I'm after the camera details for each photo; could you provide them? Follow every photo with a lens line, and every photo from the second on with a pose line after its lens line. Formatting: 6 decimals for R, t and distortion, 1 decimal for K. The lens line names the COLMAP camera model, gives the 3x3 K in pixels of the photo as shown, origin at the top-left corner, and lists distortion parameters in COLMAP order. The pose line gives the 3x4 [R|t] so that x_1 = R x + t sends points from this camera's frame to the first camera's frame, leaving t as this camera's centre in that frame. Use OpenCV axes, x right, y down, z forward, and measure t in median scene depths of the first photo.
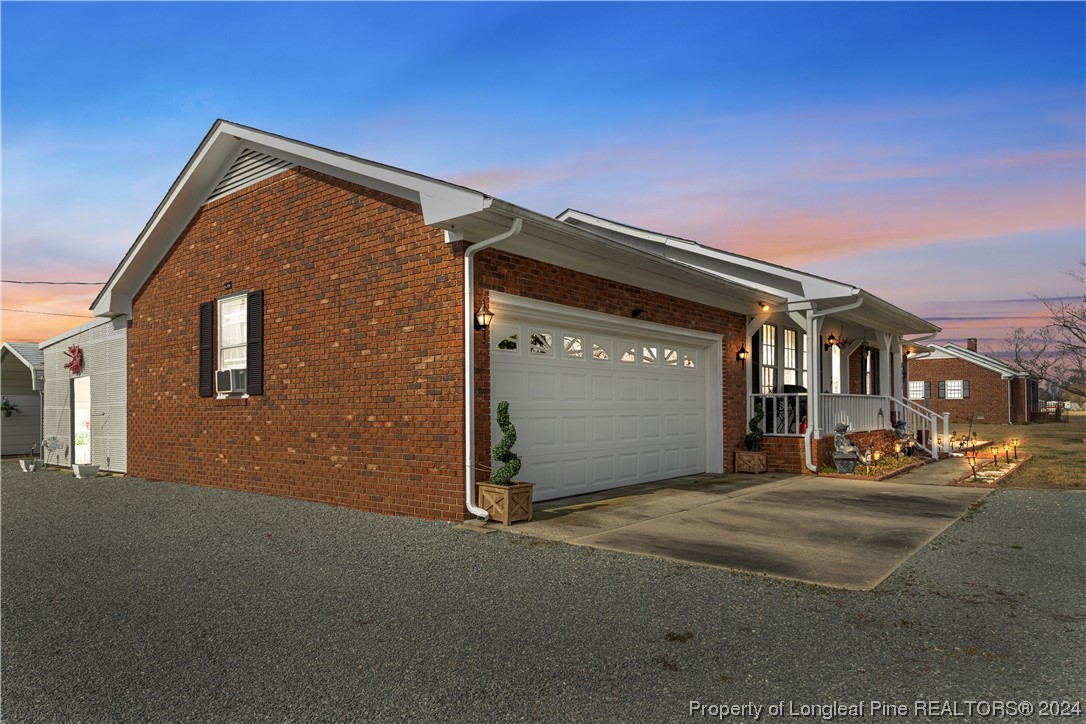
lens RADIAL K [[668.4, 0, 543.0], [0, 668.4, 362.0], [0, 0, 1]] dist [0.052055, 0.000323]
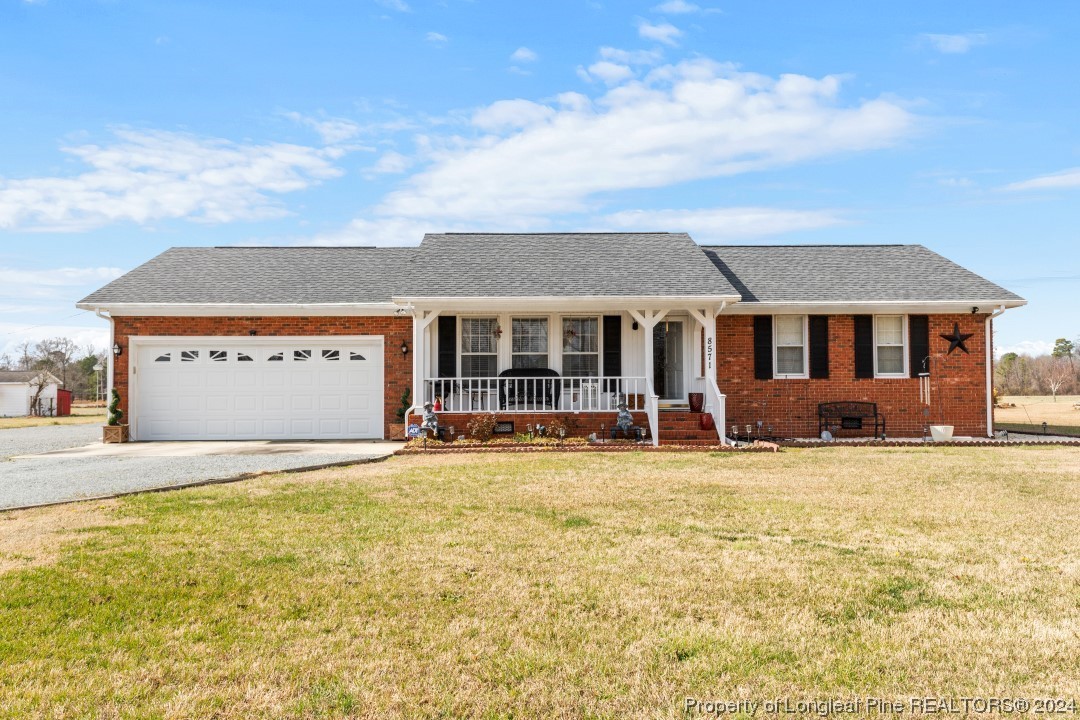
lens RADIAL K [[857.9, 0, 540.0], [0, 857.9, 360.0], [0, 0, 1]] dist [0.003398, 0.003342]
pose [[0.648132, -0.028432, -0.760997, 2.068818], [0.051881, 0.998630, 0.006876, 0.015110], [0.759758, -0.043938, 0.648719, 0.148957]]
